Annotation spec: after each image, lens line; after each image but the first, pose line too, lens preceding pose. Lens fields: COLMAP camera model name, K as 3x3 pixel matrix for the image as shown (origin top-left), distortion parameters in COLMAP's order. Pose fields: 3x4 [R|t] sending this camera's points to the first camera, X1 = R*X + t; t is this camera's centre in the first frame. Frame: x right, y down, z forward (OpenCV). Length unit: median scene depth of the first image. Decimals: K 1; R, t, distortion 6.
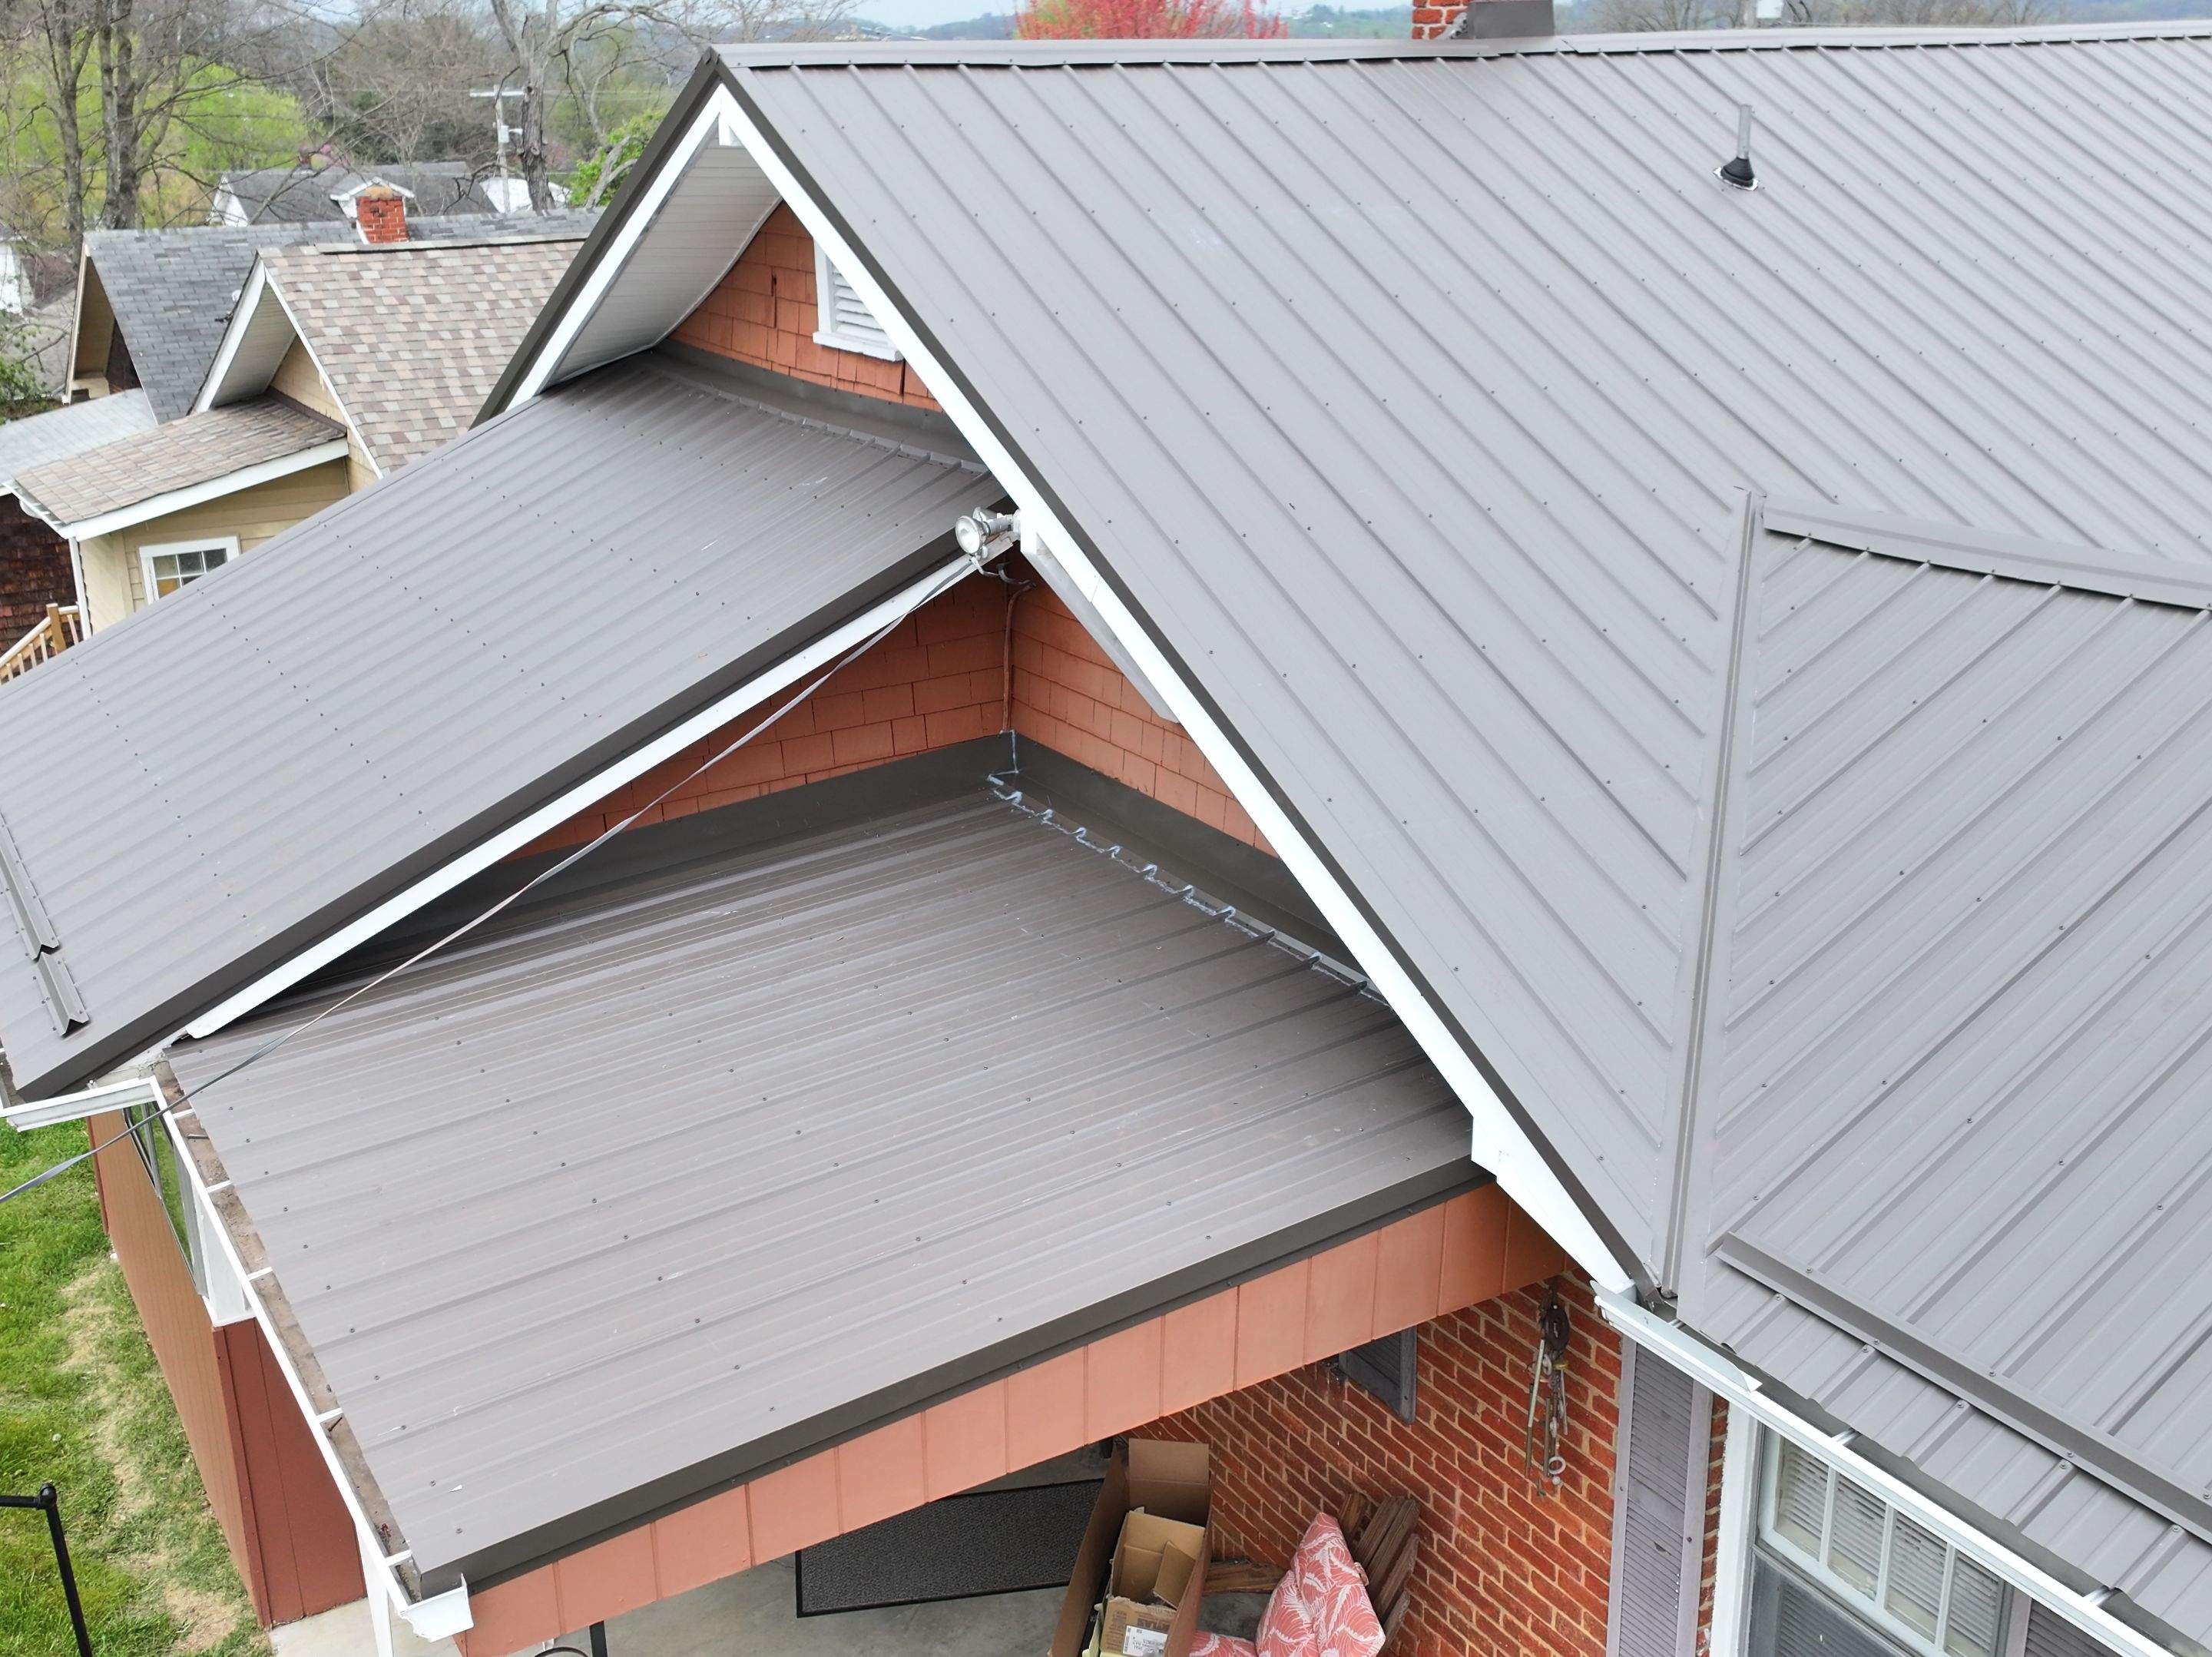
lens RADIAL K [[2262.0, 0, 1094.1], [0, 2262.0, 837.4], [0, 0, 1]] dist [0.003691, 0.000000]
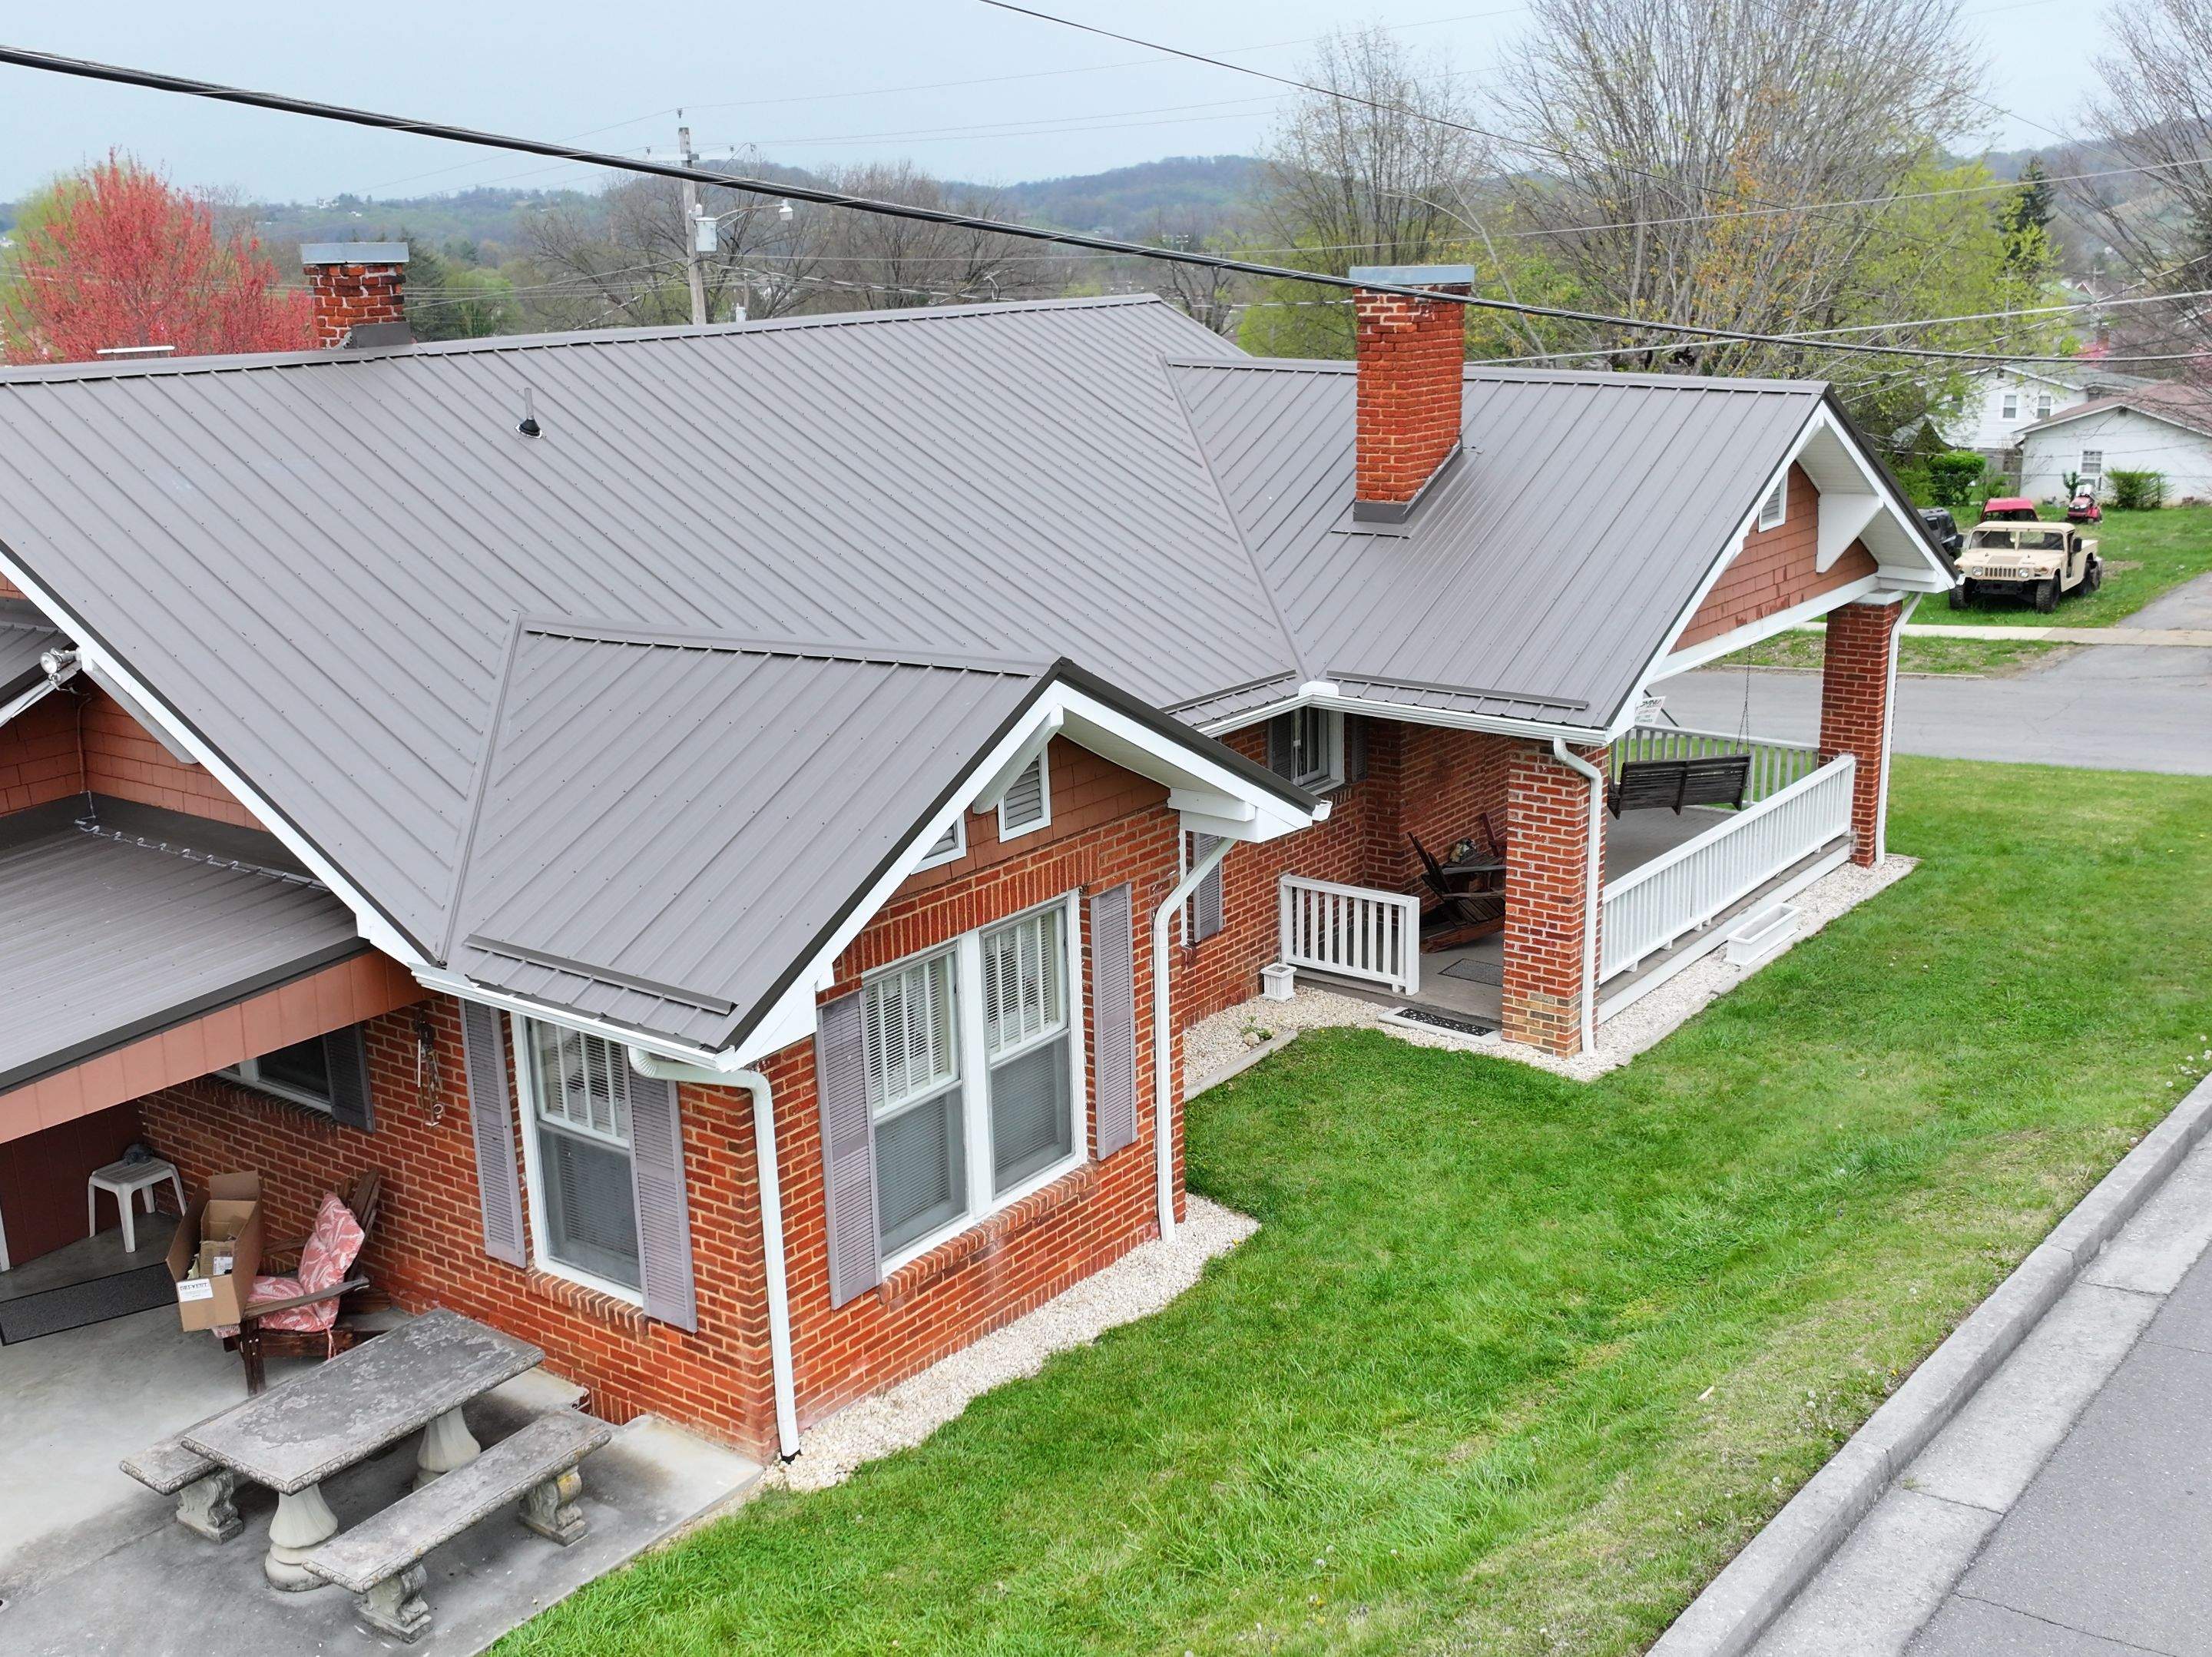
lens RADIAL K [[2262.0, 0, 1107.0], [0, 2262.0, 835.7], [0, 0, 1]] dist [0.003691, 0.000000]
pose [[0.918500, -0.103015, 0.381767, 0.012184], [0.131978, 0.989971, -0.050396, 0.175008], [-0.372747, 0.096674, 0.922883, -0.815809]]
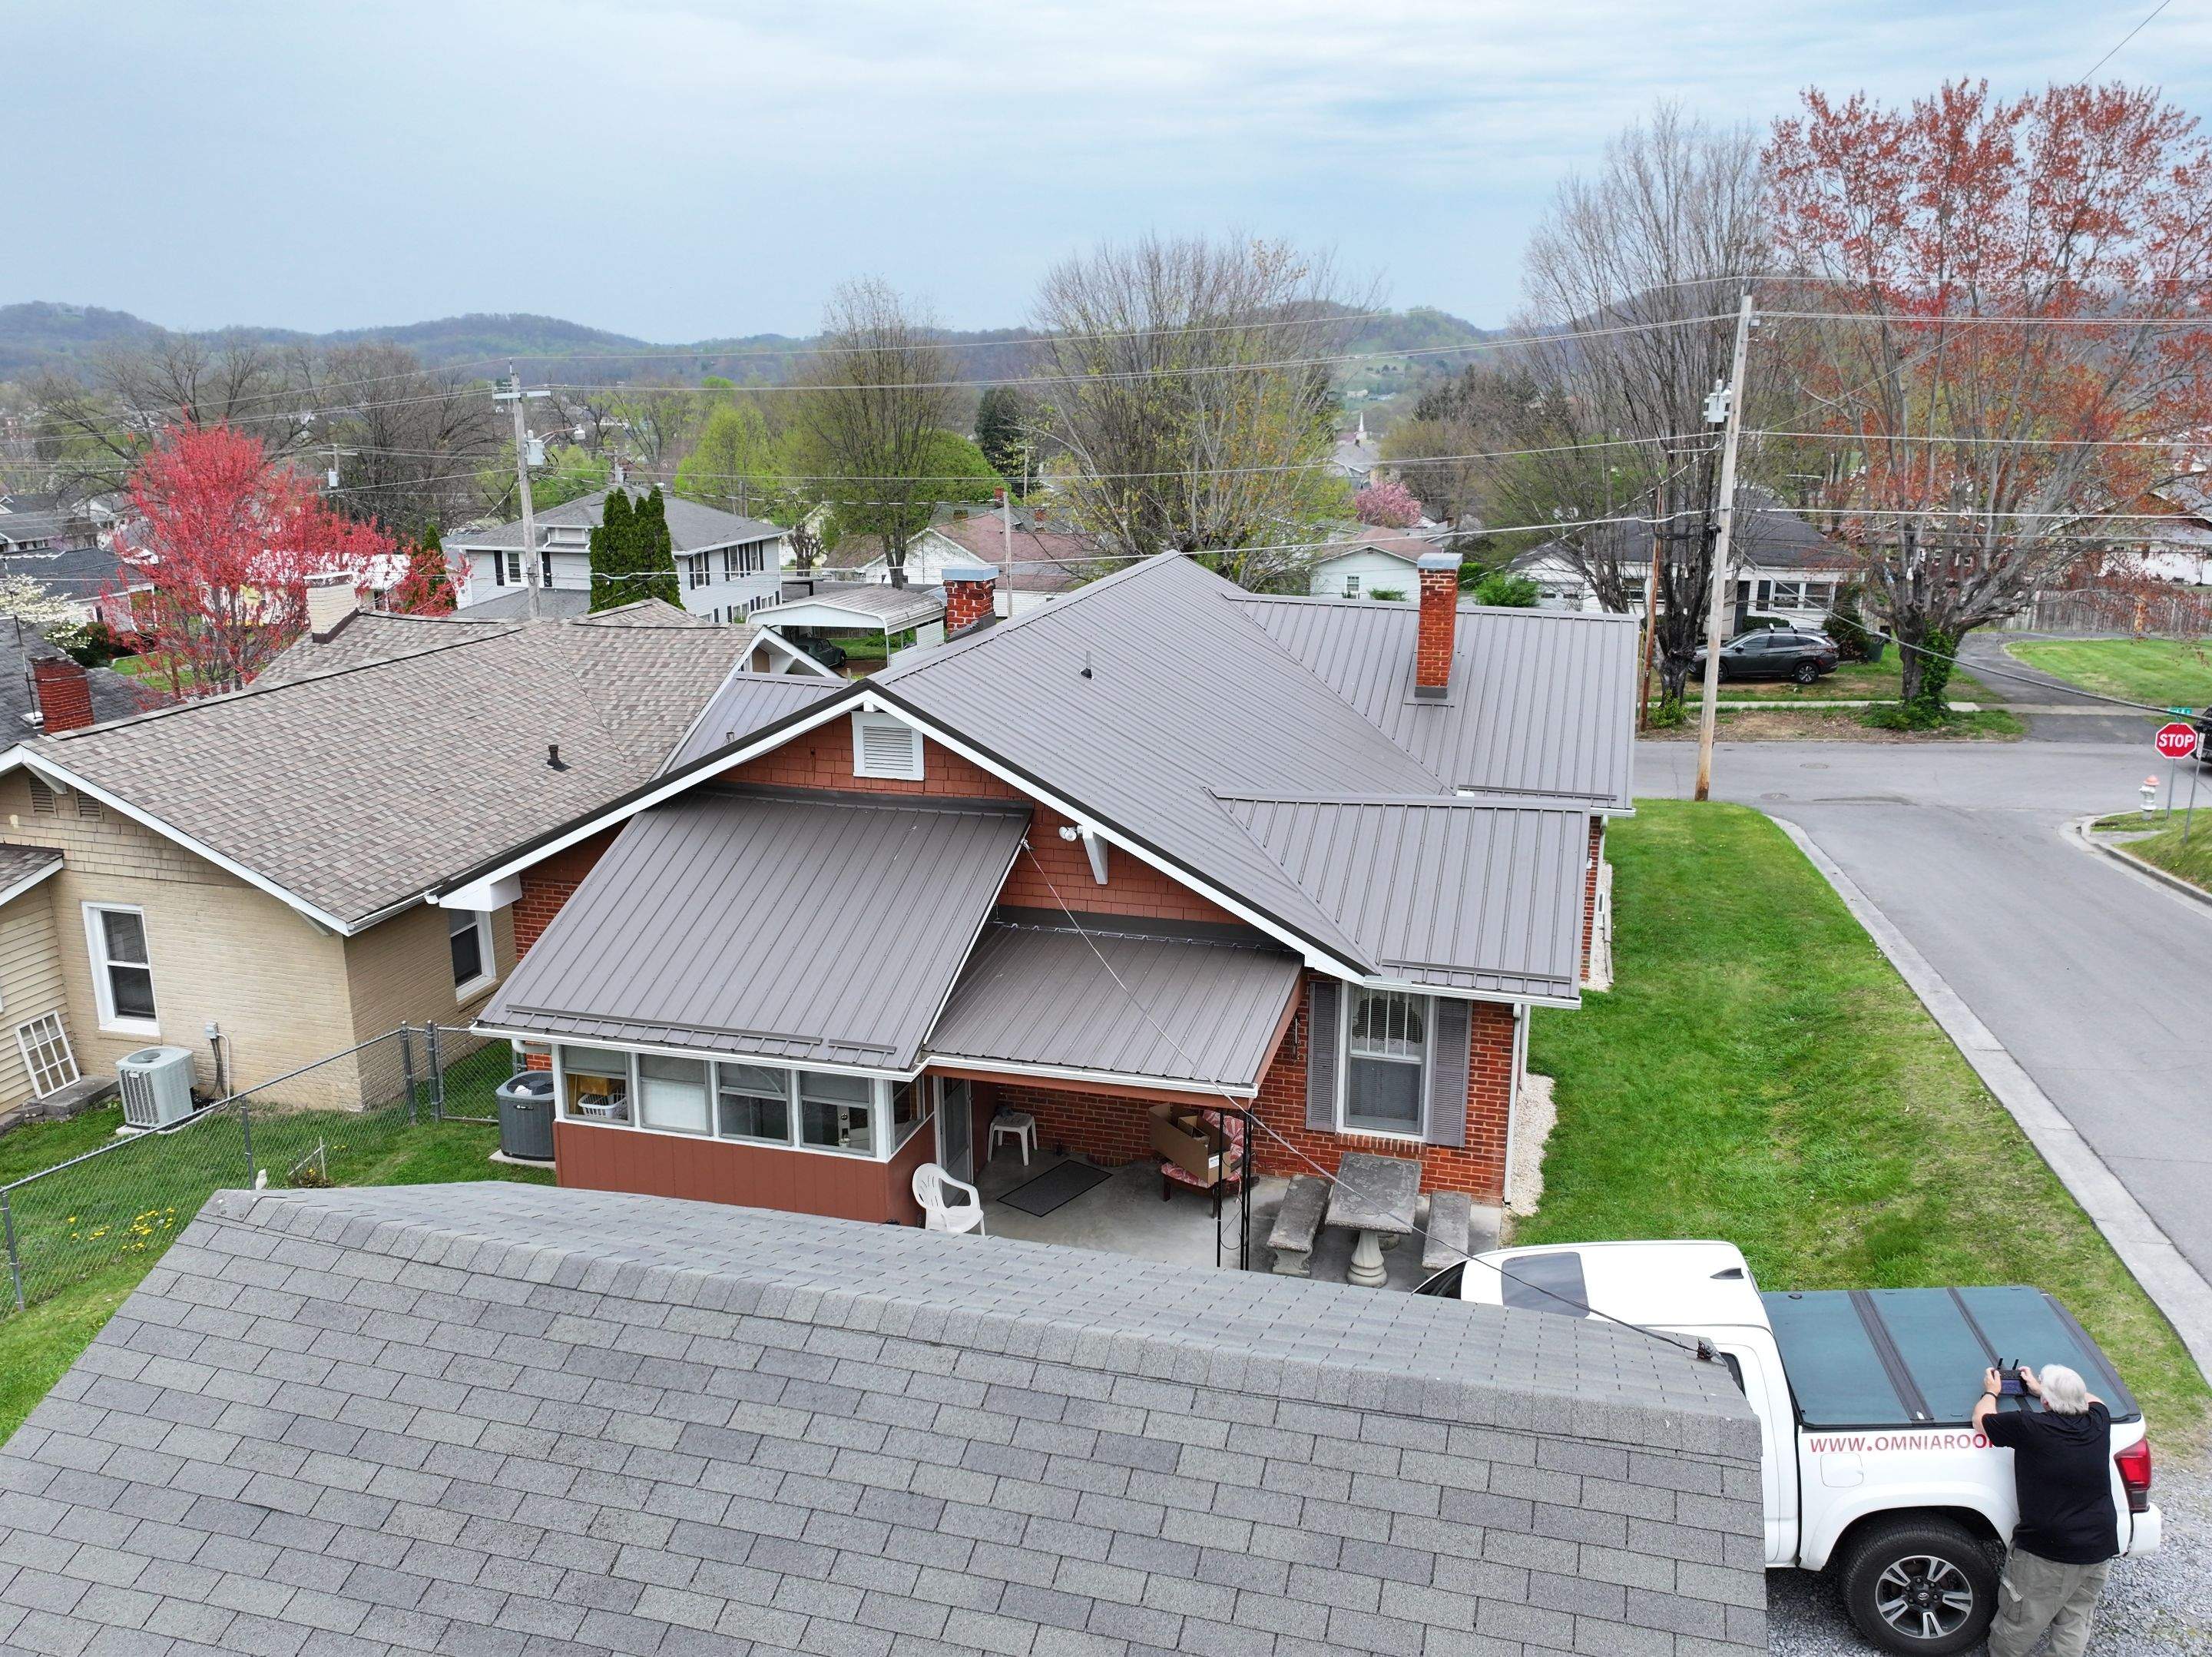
lens RADIAL K [[1781.6, 0, 1097.4], [0, 1781.6, 825.1], [0, 0, 1]] dist [-0.008028, 0.023628]
pose [[0.721067, -0.153193, 0.675717, -1.557414], [0.211684, 0.977329, -0.004320, -0.117336], [-0.659736, 0.146154, 0.737148, -0.791009]]
